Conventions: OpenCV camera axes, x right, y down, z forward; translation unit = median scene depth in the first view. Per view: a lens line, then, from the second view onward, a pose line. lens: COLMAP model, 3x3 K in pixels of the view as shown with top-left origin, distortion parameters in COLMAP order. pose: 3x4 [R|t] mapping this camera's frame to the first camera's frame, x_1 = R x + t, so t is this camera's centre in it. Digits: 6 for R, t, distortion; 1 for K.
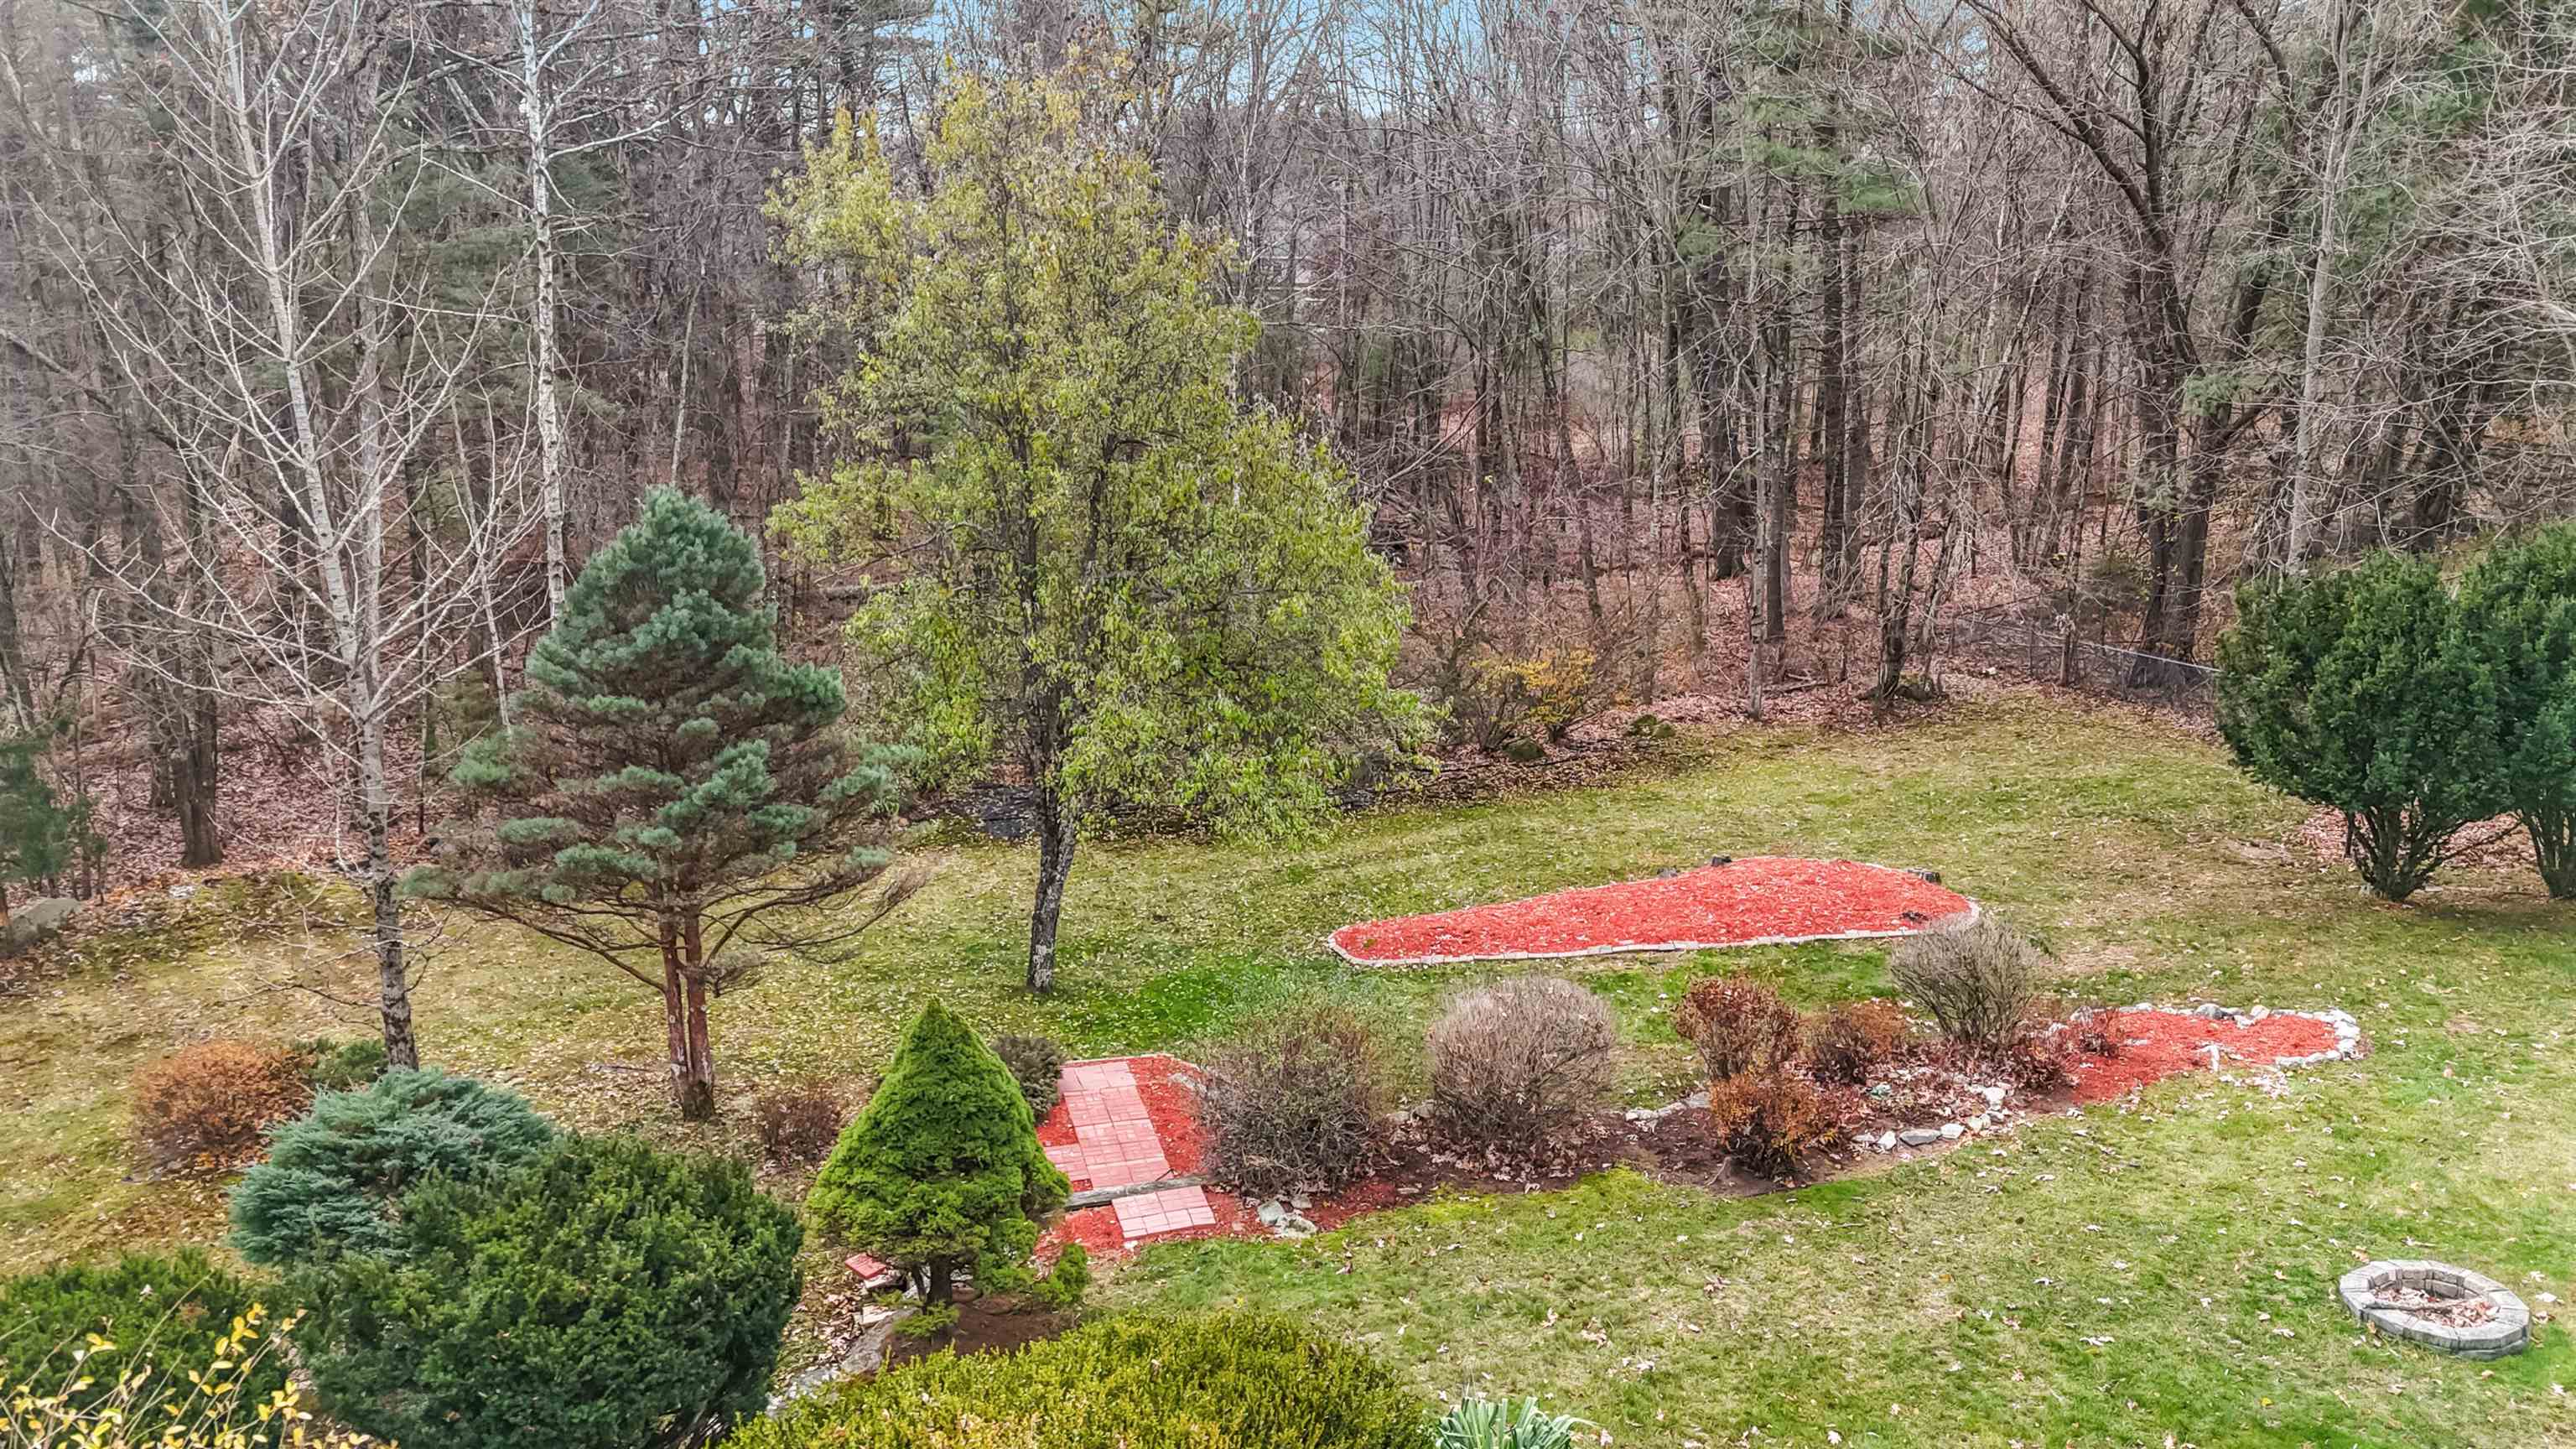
lens RADIAL K [[1911.1, 0, 1302.2], [0, 1911.1, 720.0], [0, 0, 1]] dist [0.078144, -0.060120]
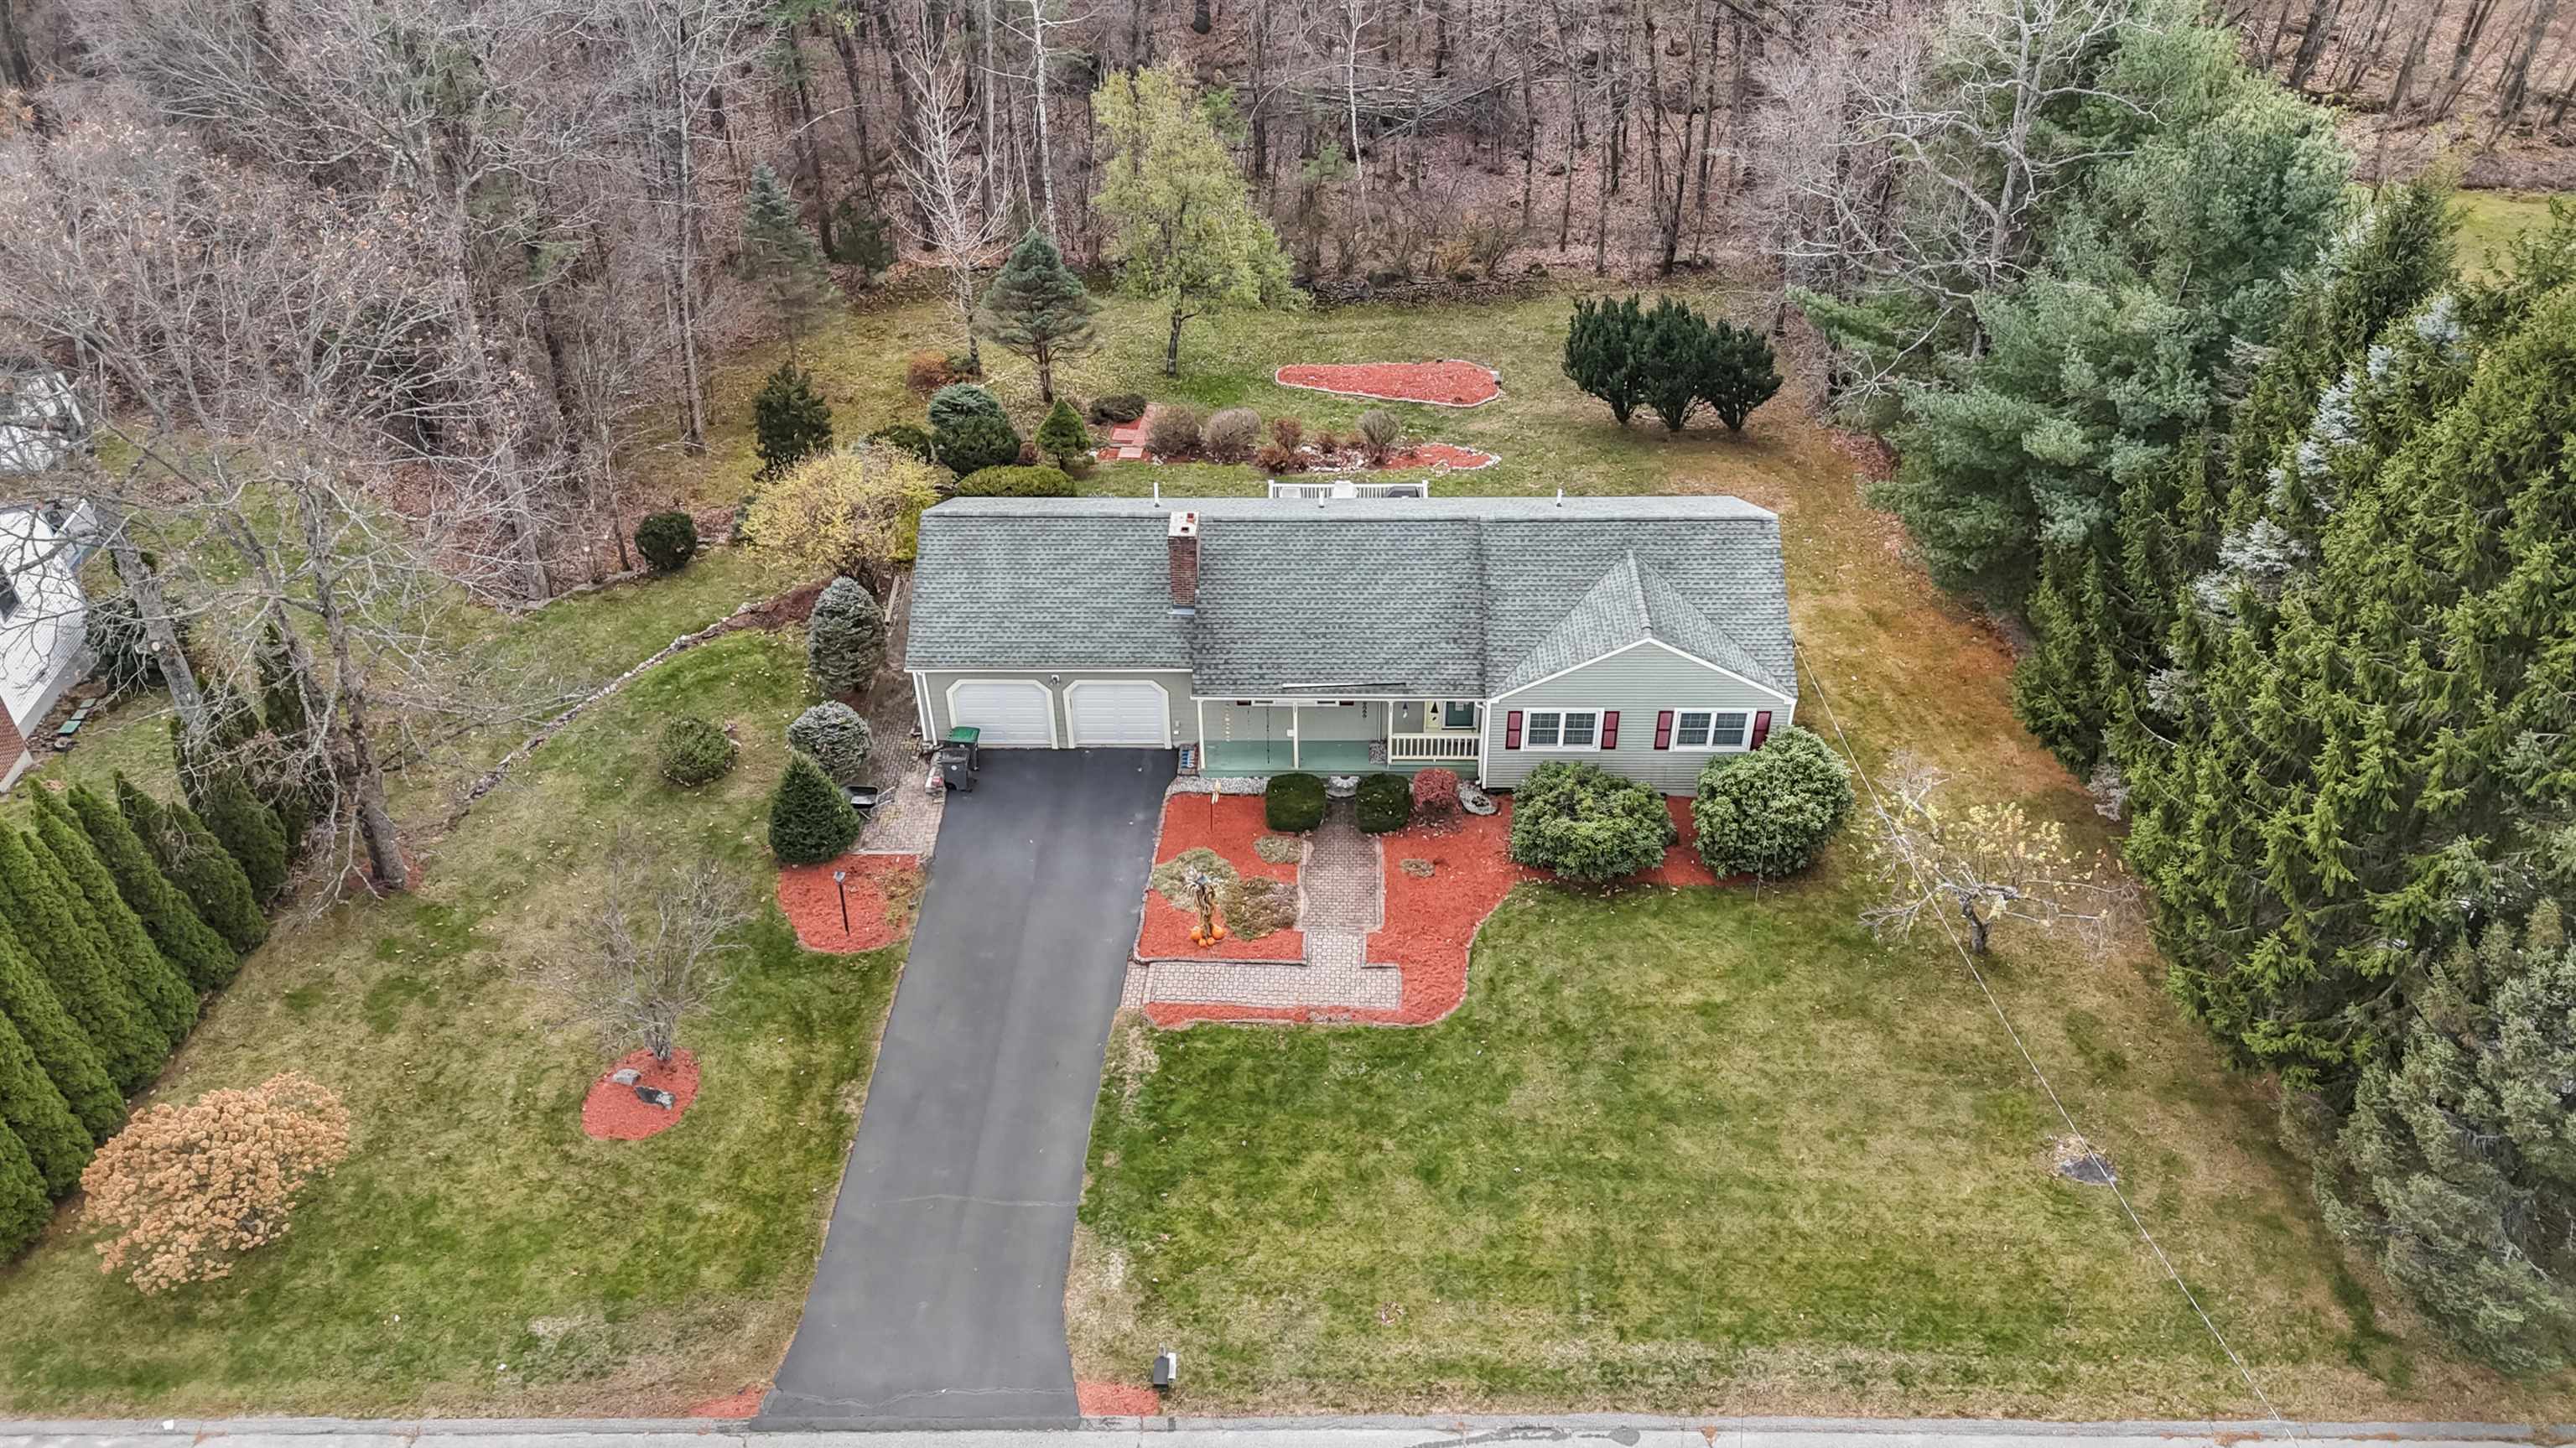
lens RADIAL K [[1911.0, 0, 1302.2], [0, 1911.0, 719.5], [0, 0, 1]] dist [0.078144, -0.060120]
pose [[0.932796, 0.230469, -0.277084, 1.228948], [-0.100182, 0.904323, 0.414926, -0.764636], [0.346201, -0.359282, 0.866638, -2.081637]]
